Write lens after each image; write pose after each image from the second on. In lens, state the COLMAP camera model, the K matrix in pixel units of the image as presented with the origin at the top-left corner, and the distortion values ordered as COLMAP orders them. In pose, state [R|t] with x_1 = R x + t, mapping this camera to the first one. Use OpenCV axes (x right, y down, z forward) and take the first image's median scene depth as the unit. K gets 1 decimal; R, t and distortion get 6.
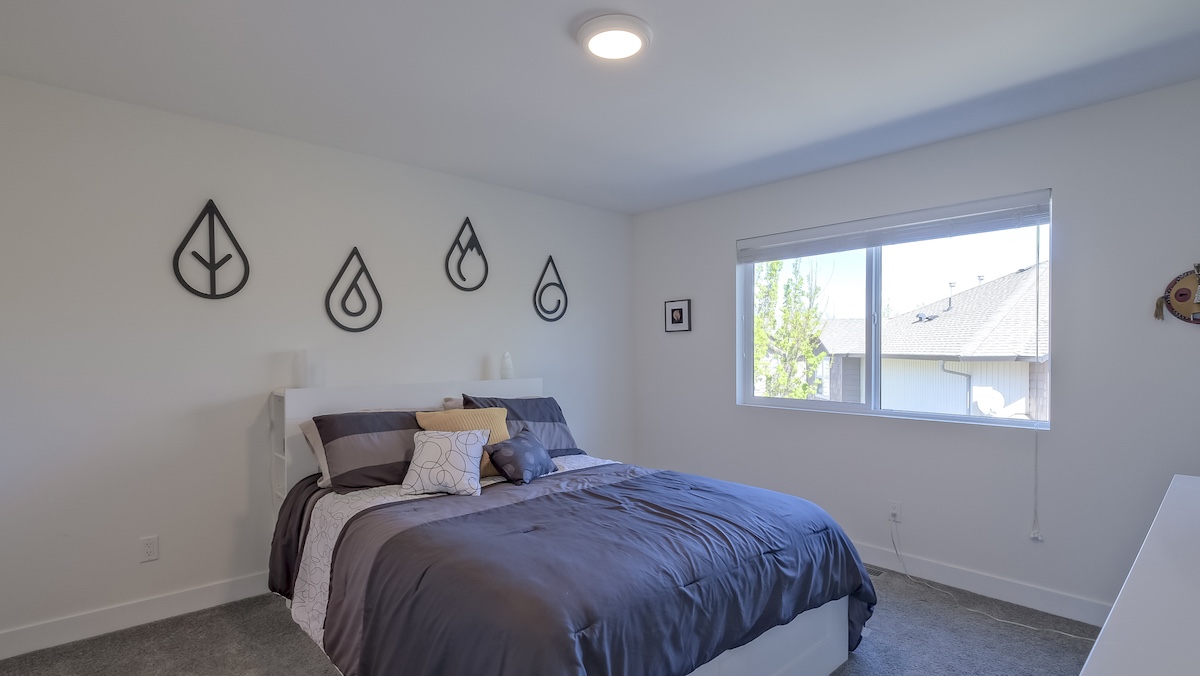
lens RADIAL K [[550.7, 0, 570.3], [0, 550.7, 356.2], [0, 0, 1]] dist [-0.005515, 0.000715]
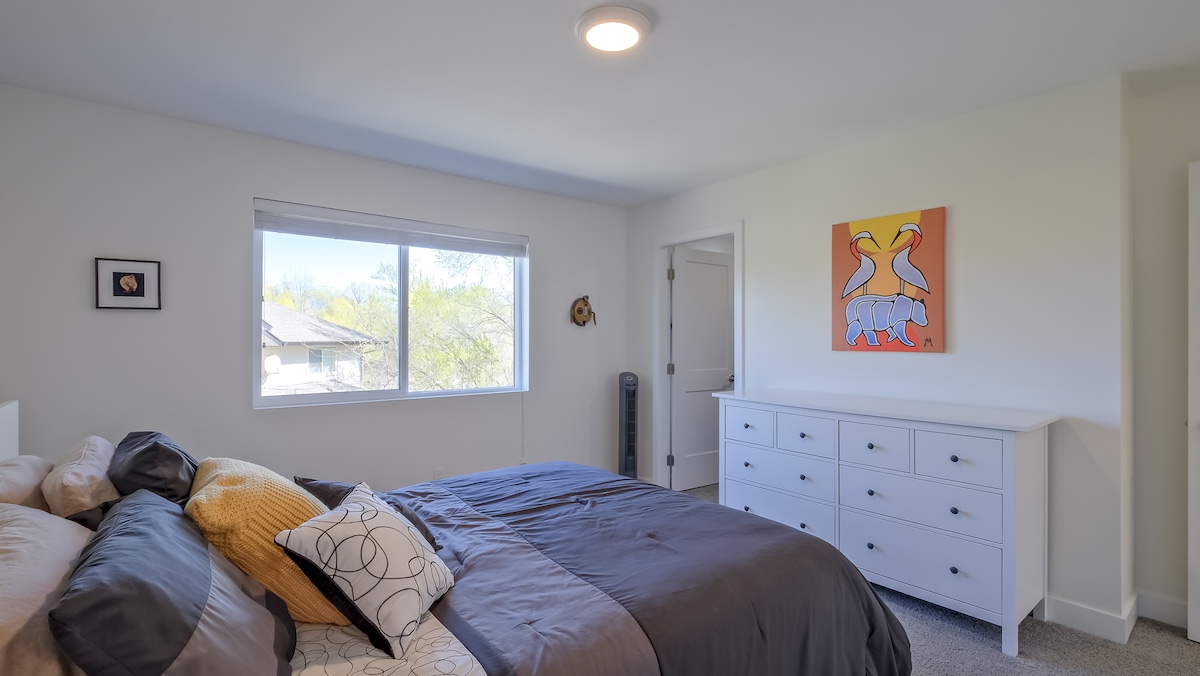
lens RADIAL K [[550.7, 0, 599.8], [0, 550.7, 337.2], [0, 0, 1]] dist [-0.005515, 0.000715]
pose [[0.045513, 0.004812, 0.998952, -0.705763], [0.007532, 0.999958, -0.005160, -0.009197], [-0.998935, 0.007759, 0.045475, 0.750627]]
